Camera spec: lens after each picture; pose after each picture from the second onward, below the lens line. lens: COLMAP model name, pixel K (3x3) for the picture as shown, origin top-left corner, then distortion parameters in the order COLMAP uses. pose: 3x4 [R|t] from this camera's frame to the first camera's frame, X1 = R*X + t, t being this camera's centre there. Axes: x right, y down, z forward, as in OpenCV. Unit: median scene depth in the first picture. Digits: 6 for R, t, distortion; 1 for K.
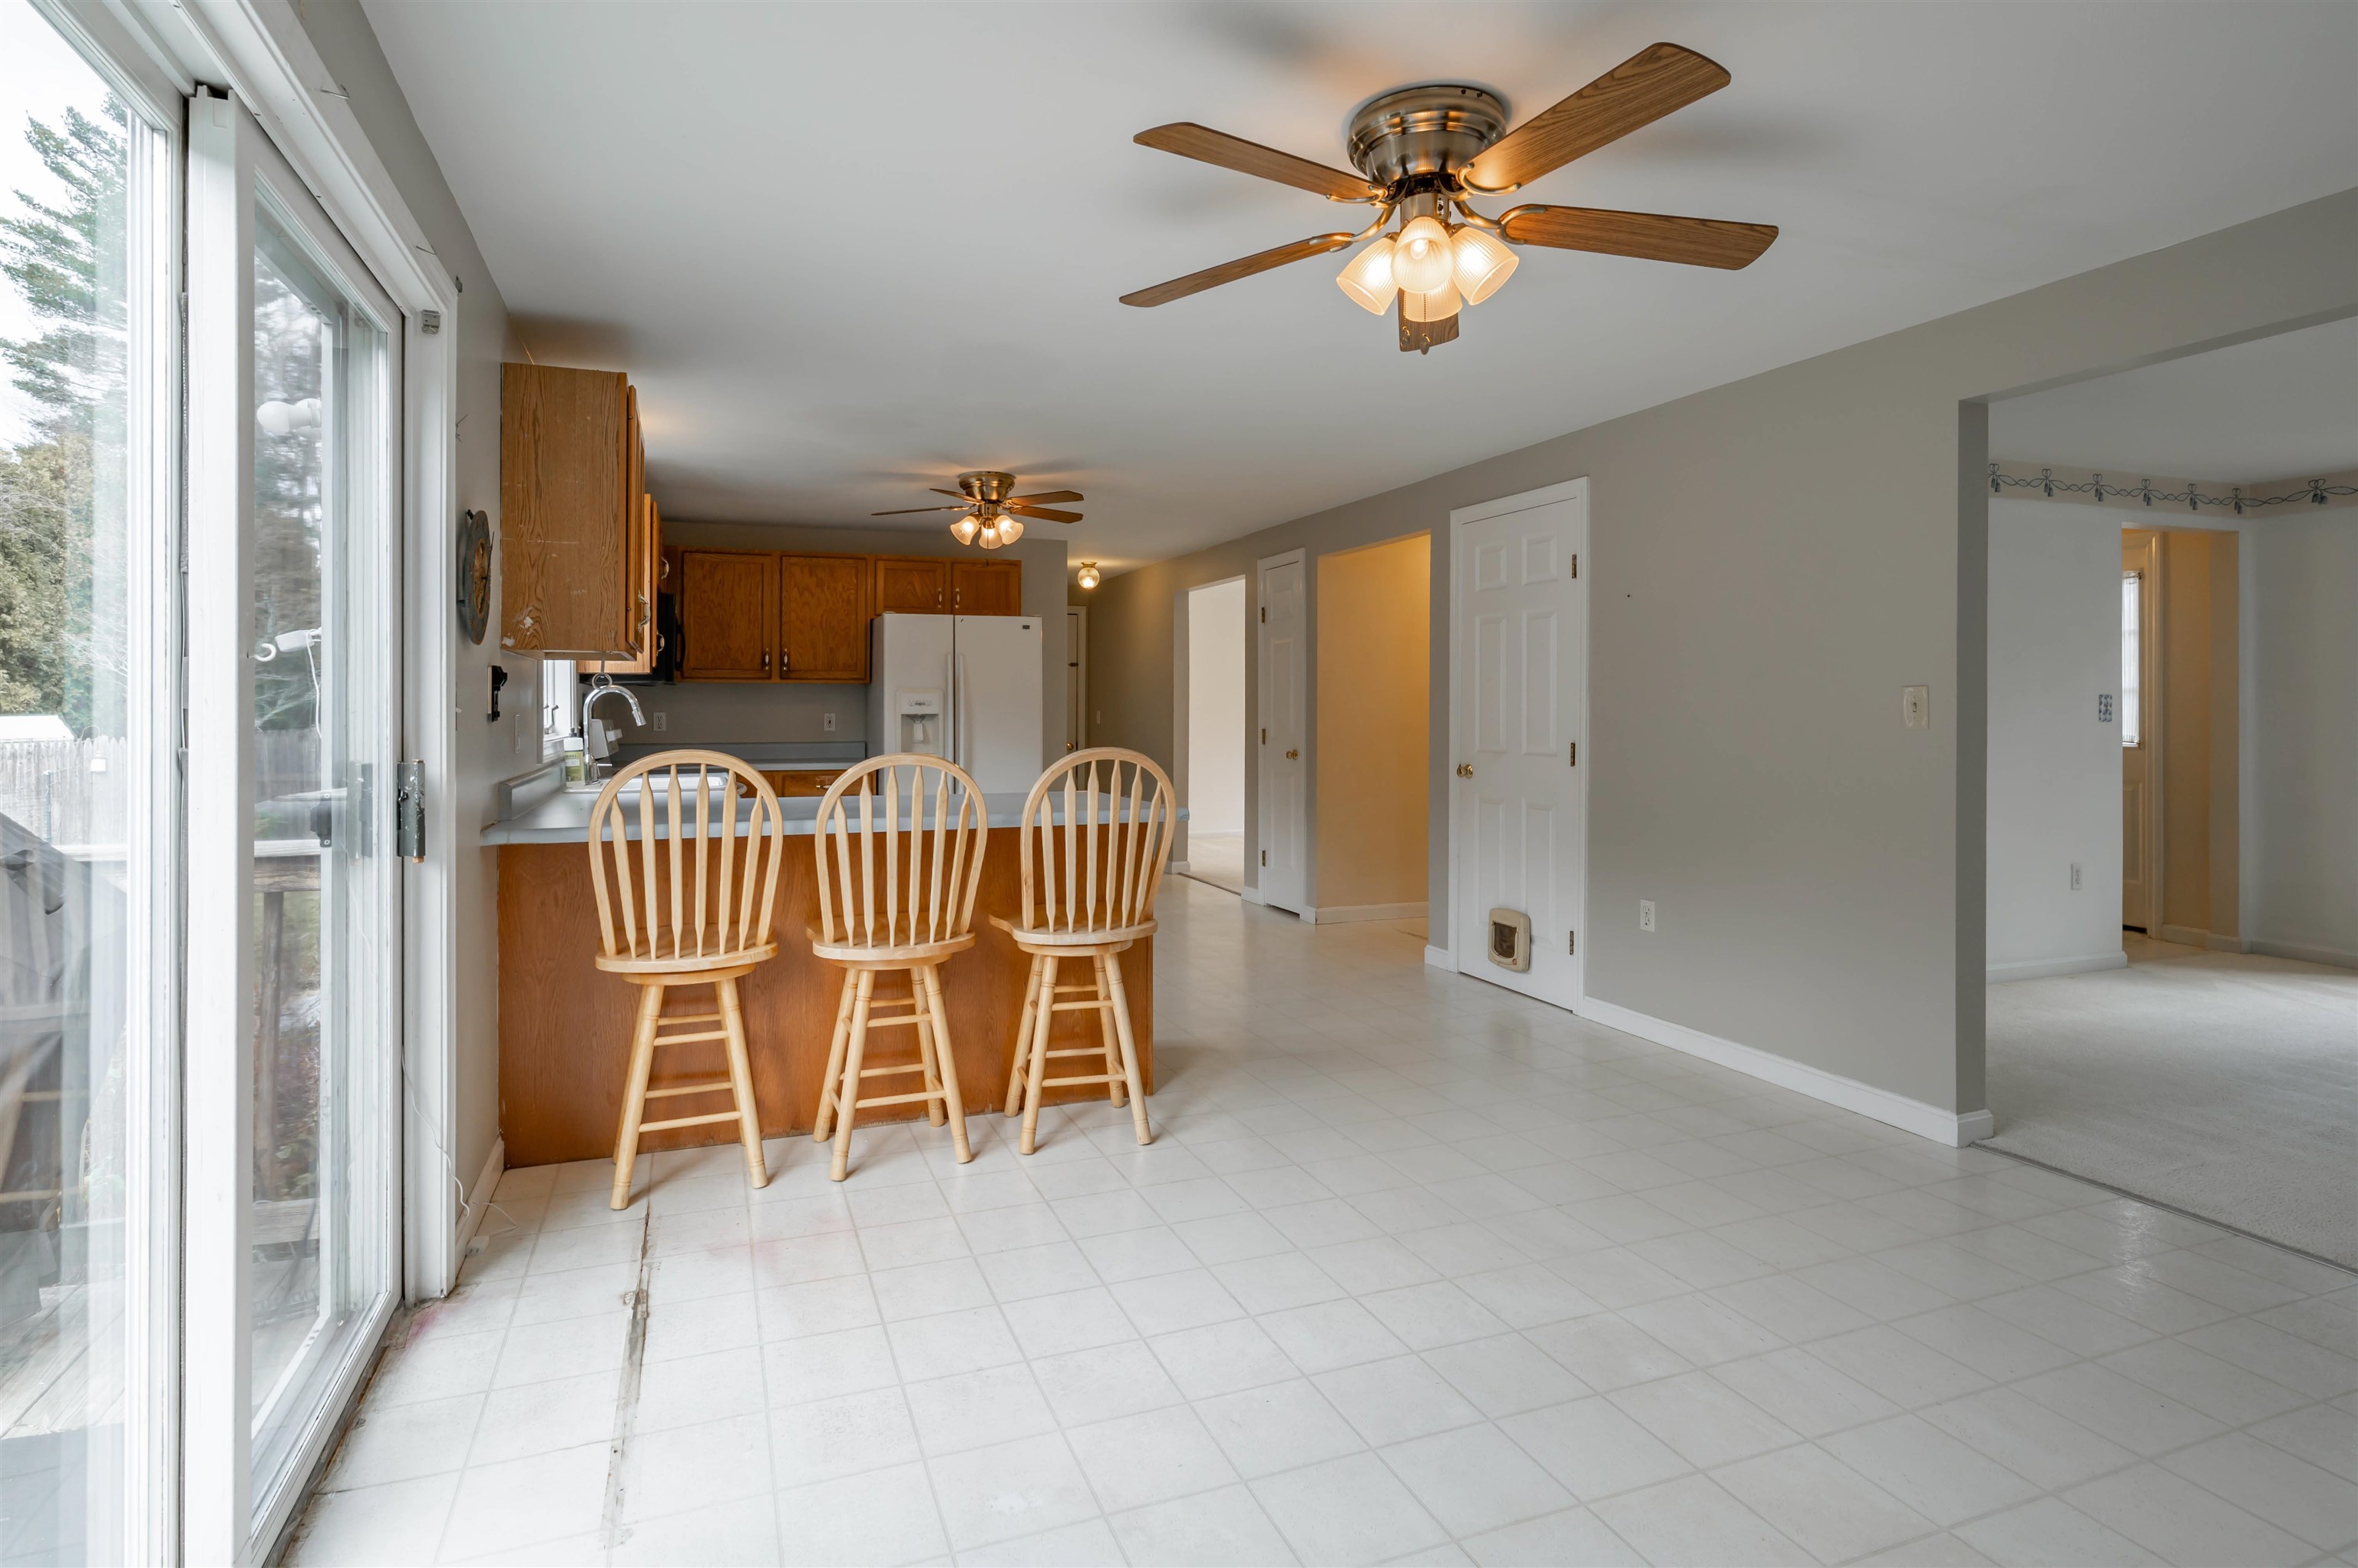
lens RADIAL K [[1223.6, 0, 1114.8], [0, 1223.6, 696.4], [0, 0, 1]] dist [-0.021000, 0.001191]
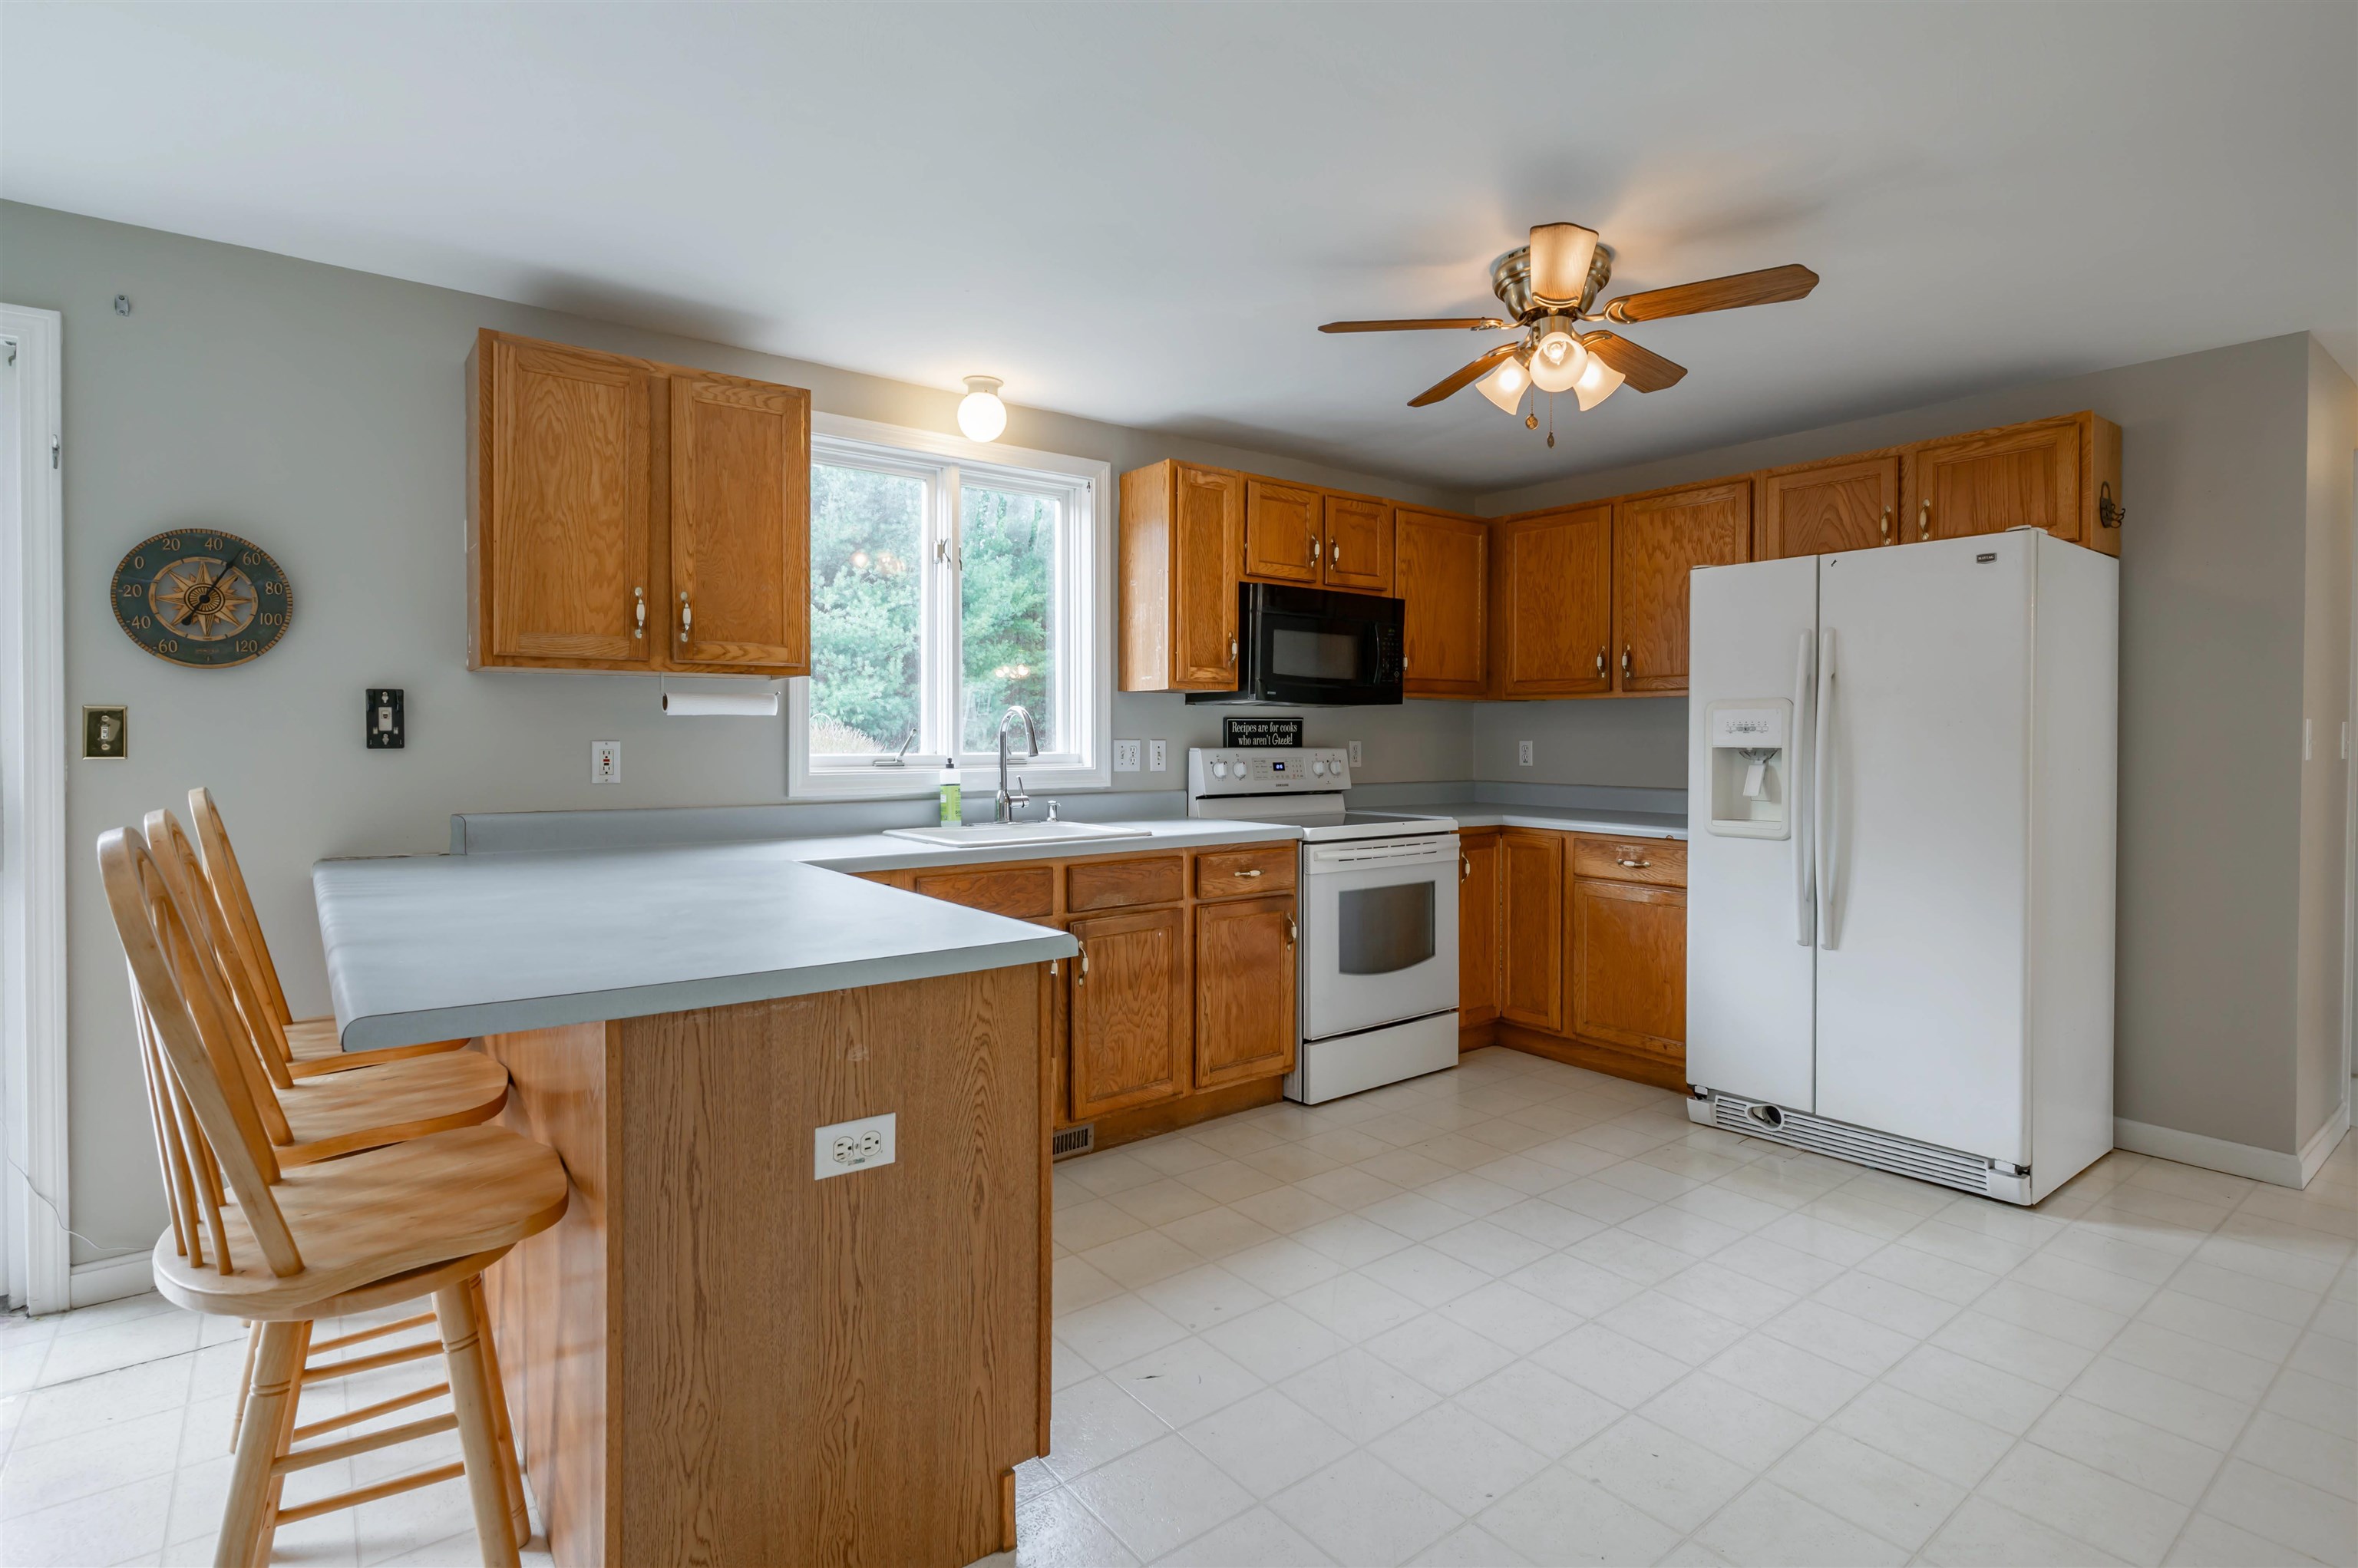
lens RADIAL K [[1154.9, 0, 1171.4], [0, 1154.9, 752.2], [0, 0, 1]] dist [-0.009252, 0.005299]
pose [[0.317112, 0.015992, -0.948253, 0.244753], [0.006922, 0.999792, 0.019176, 0.004926], [0.948363, -0.012645, 0.316935, 0.596976]]
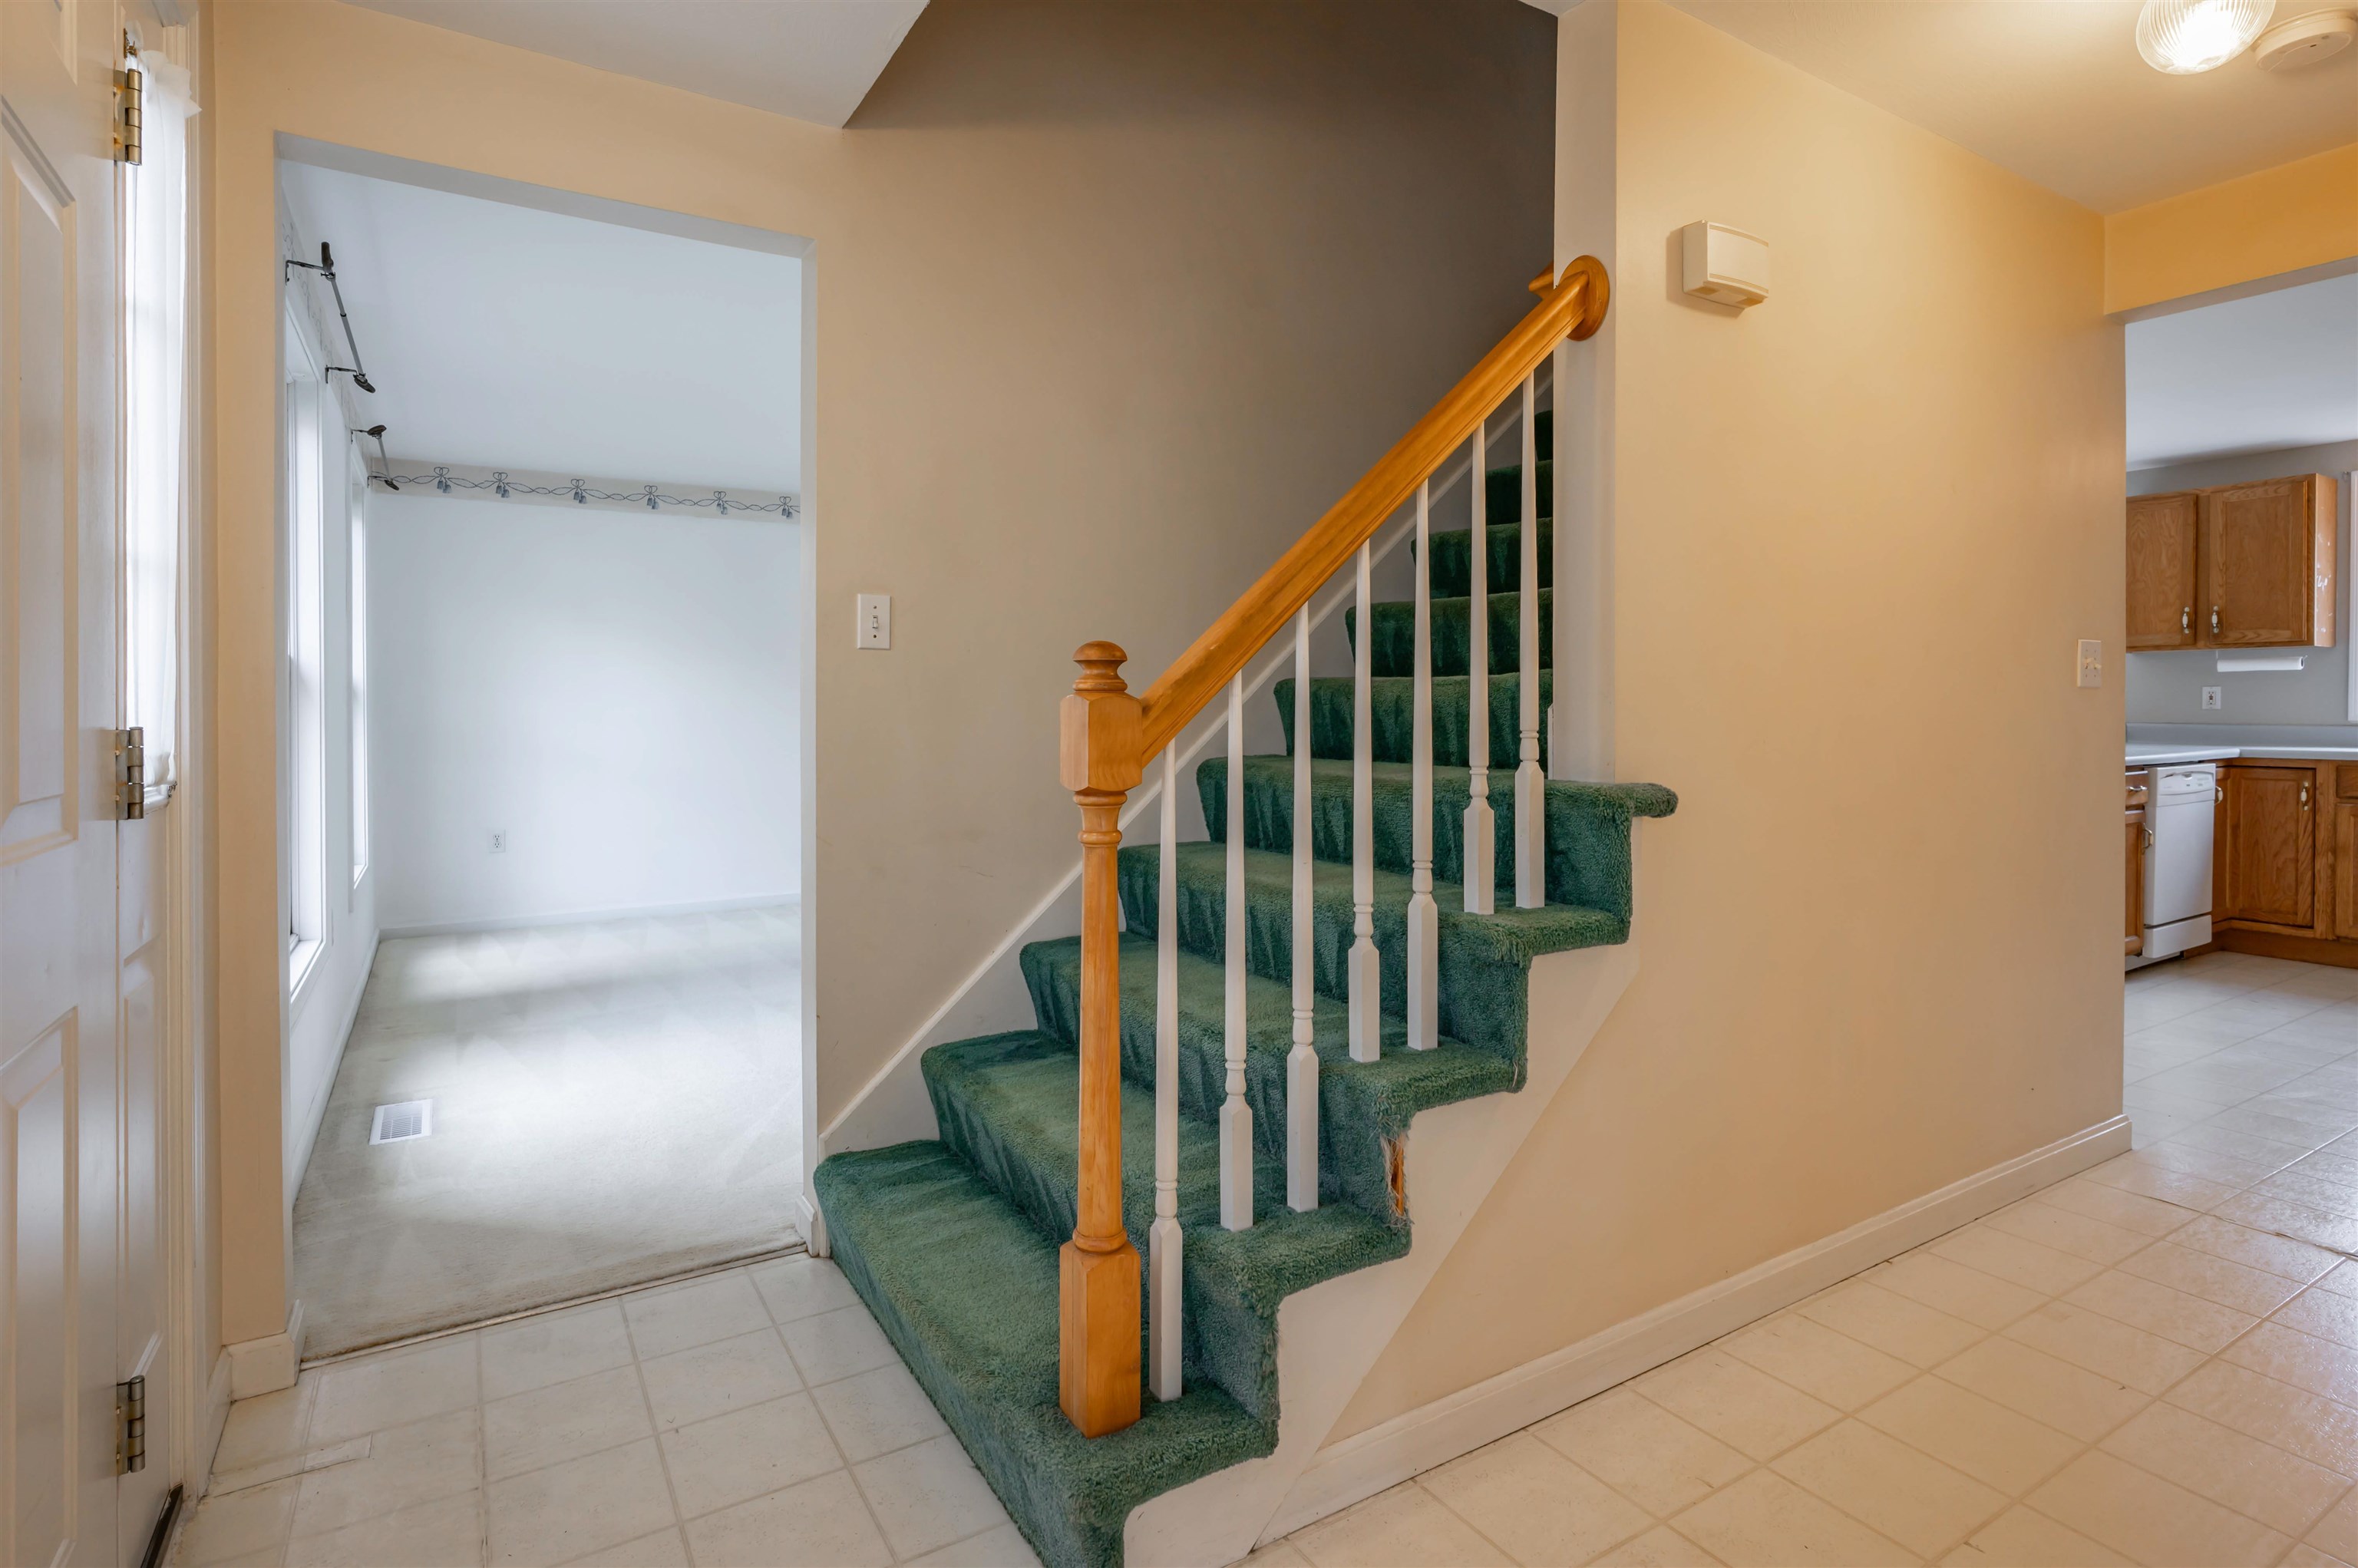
lens RADIAL K [[1154.9, 0, 1163.2], [0, 1154.9, 719.9], [0, 0, 1]] dist [-0.009252, 0.005299]
pose [[-0.980246, 0.005032, -0.197716, 0.660214], [0.004420, 0.999984, 0.003538, 0.025843], [0.197731, 0.002594, -0.980253, 1.203129]]
